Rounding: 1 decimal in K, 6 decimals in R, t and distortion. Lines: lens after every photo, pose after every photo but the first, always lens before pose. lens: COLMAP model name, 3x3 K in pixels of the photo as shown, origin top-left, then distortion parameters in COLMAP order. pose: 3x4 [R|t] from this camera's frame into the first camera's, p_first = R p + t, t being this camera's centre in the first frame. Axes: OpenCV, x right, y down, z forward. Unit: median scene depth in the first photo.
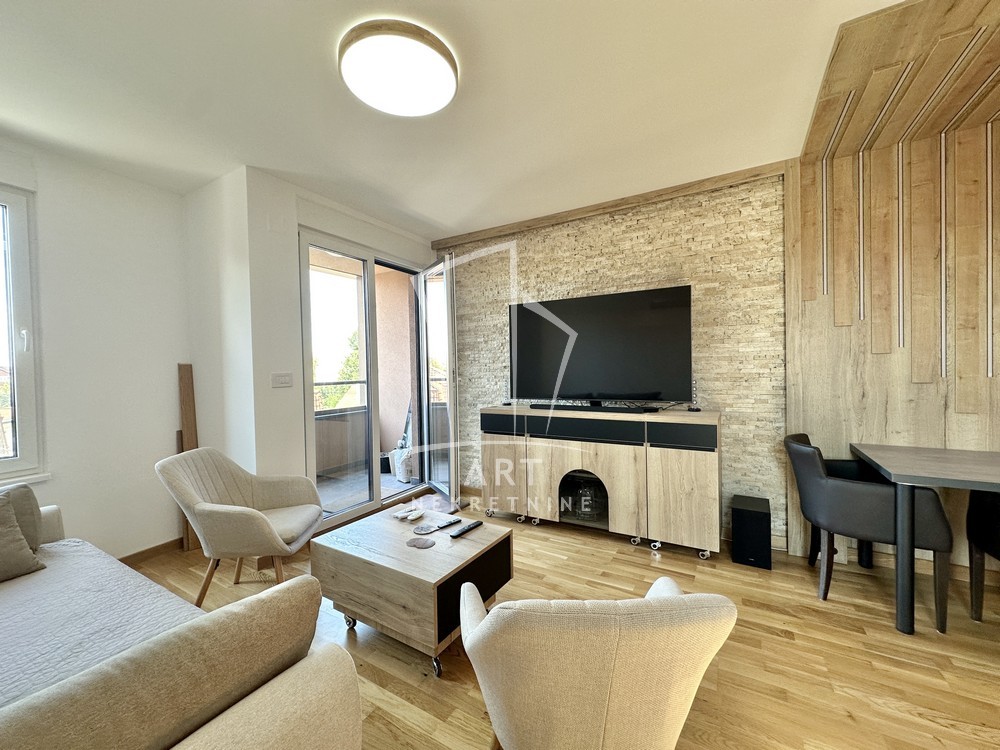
lens RADIAL K [[395.4, 0, 500.0], [0, 395.4, 375.0], [0, 0, 1]] dist [-0.001301, 0.000111]
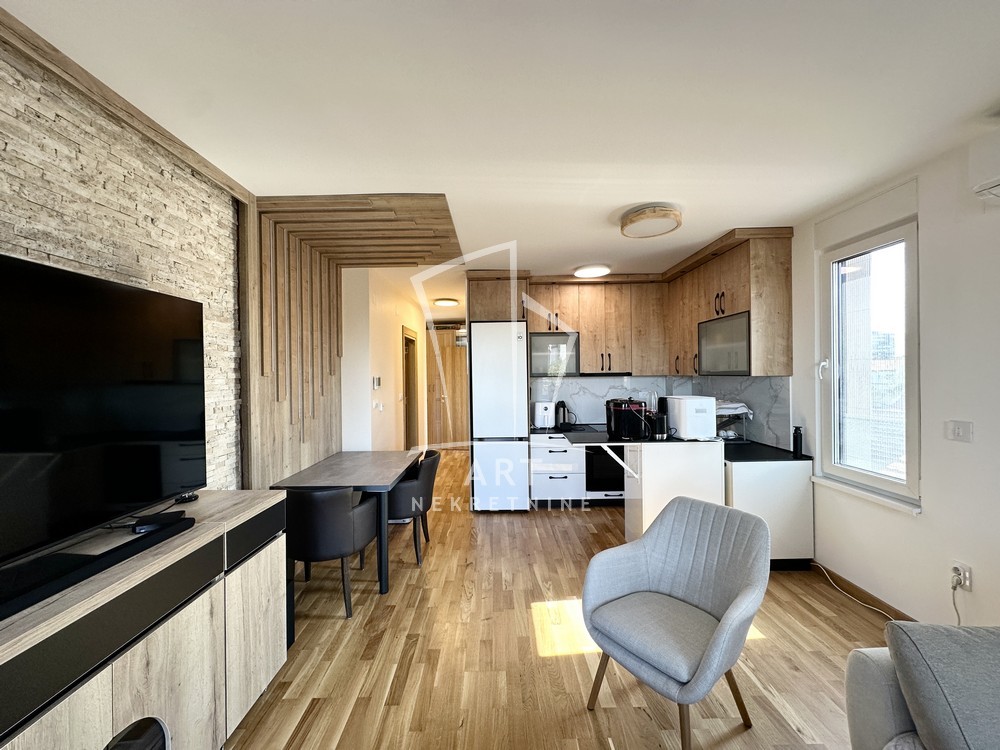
lens RADIAL K [[399.3, 0, 498.9], [0, 399.3, 374.6], [0, 0, 1]] dist [-0.000813, 0.000364]
pose [[-0.518541, 0.026184, 0.854652, -0.296189], [0.039754, 0.999188, -0.006492, -0.080617], [-0.854128, 0.030610, -0.519161, 0.851592]]
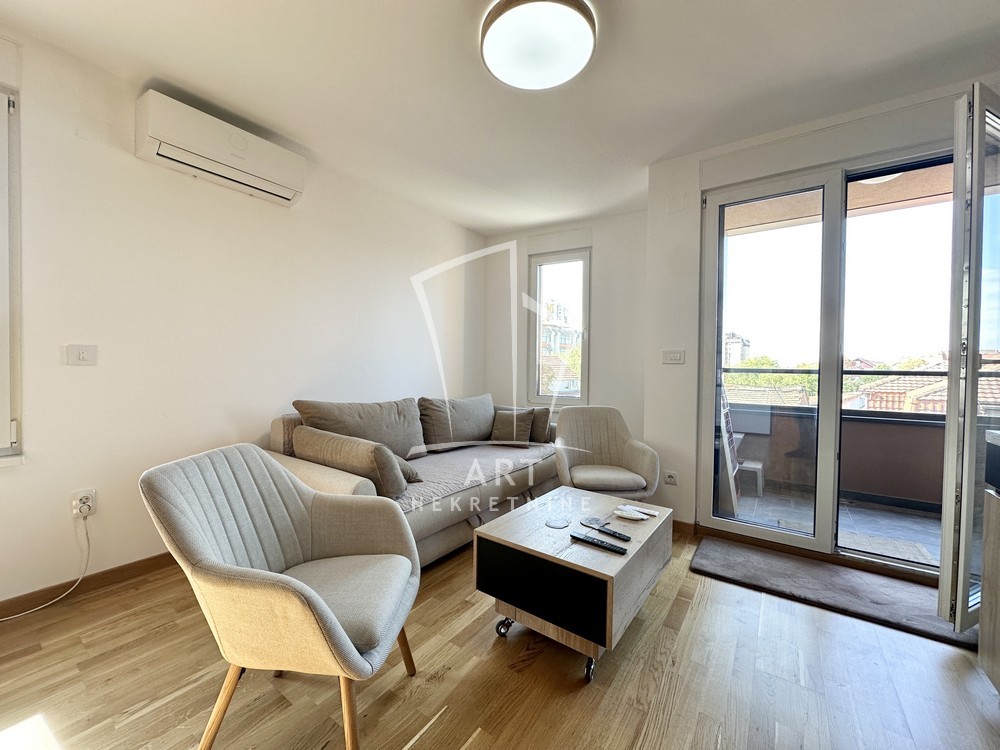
lens RADIAL K [[399.3, 0, 498.9], [0, 399.3, 374.6], [0, 0, 1]] dist [-0.000813, 0.000364]
pose [[-0.088448, 0.039722, -0.995288, 0.461748], [-0.027727, 0.998719, 0.042323, 0.024688], [0.995695, 0.031340, -0.087233, 0.580555]]
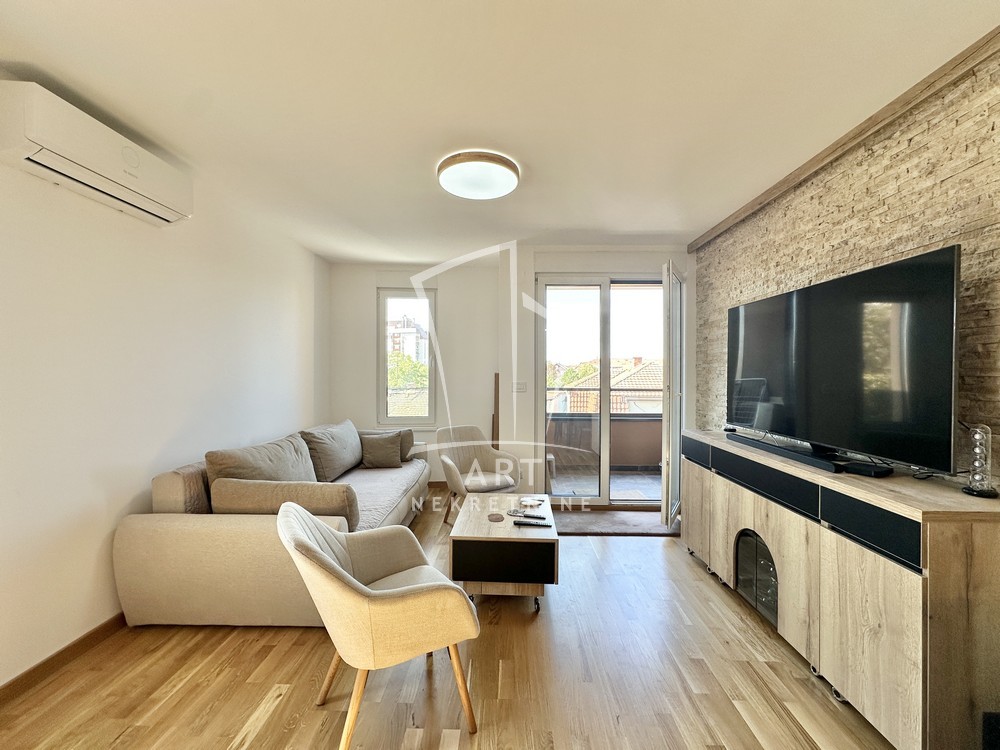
lens RADIAL K [[399.3, 0, 498.9], [0, 399.3, 374.6], [0, 0, 1]] dist [-0.000813, 0.000364]
pose [[0.484438, 0.028221, -0.874370, 0.598745], [-0.029191, 0.999444, 0.016085, -0.047216], [0.874338, 0.017731, 0.484993, 0.218003]]
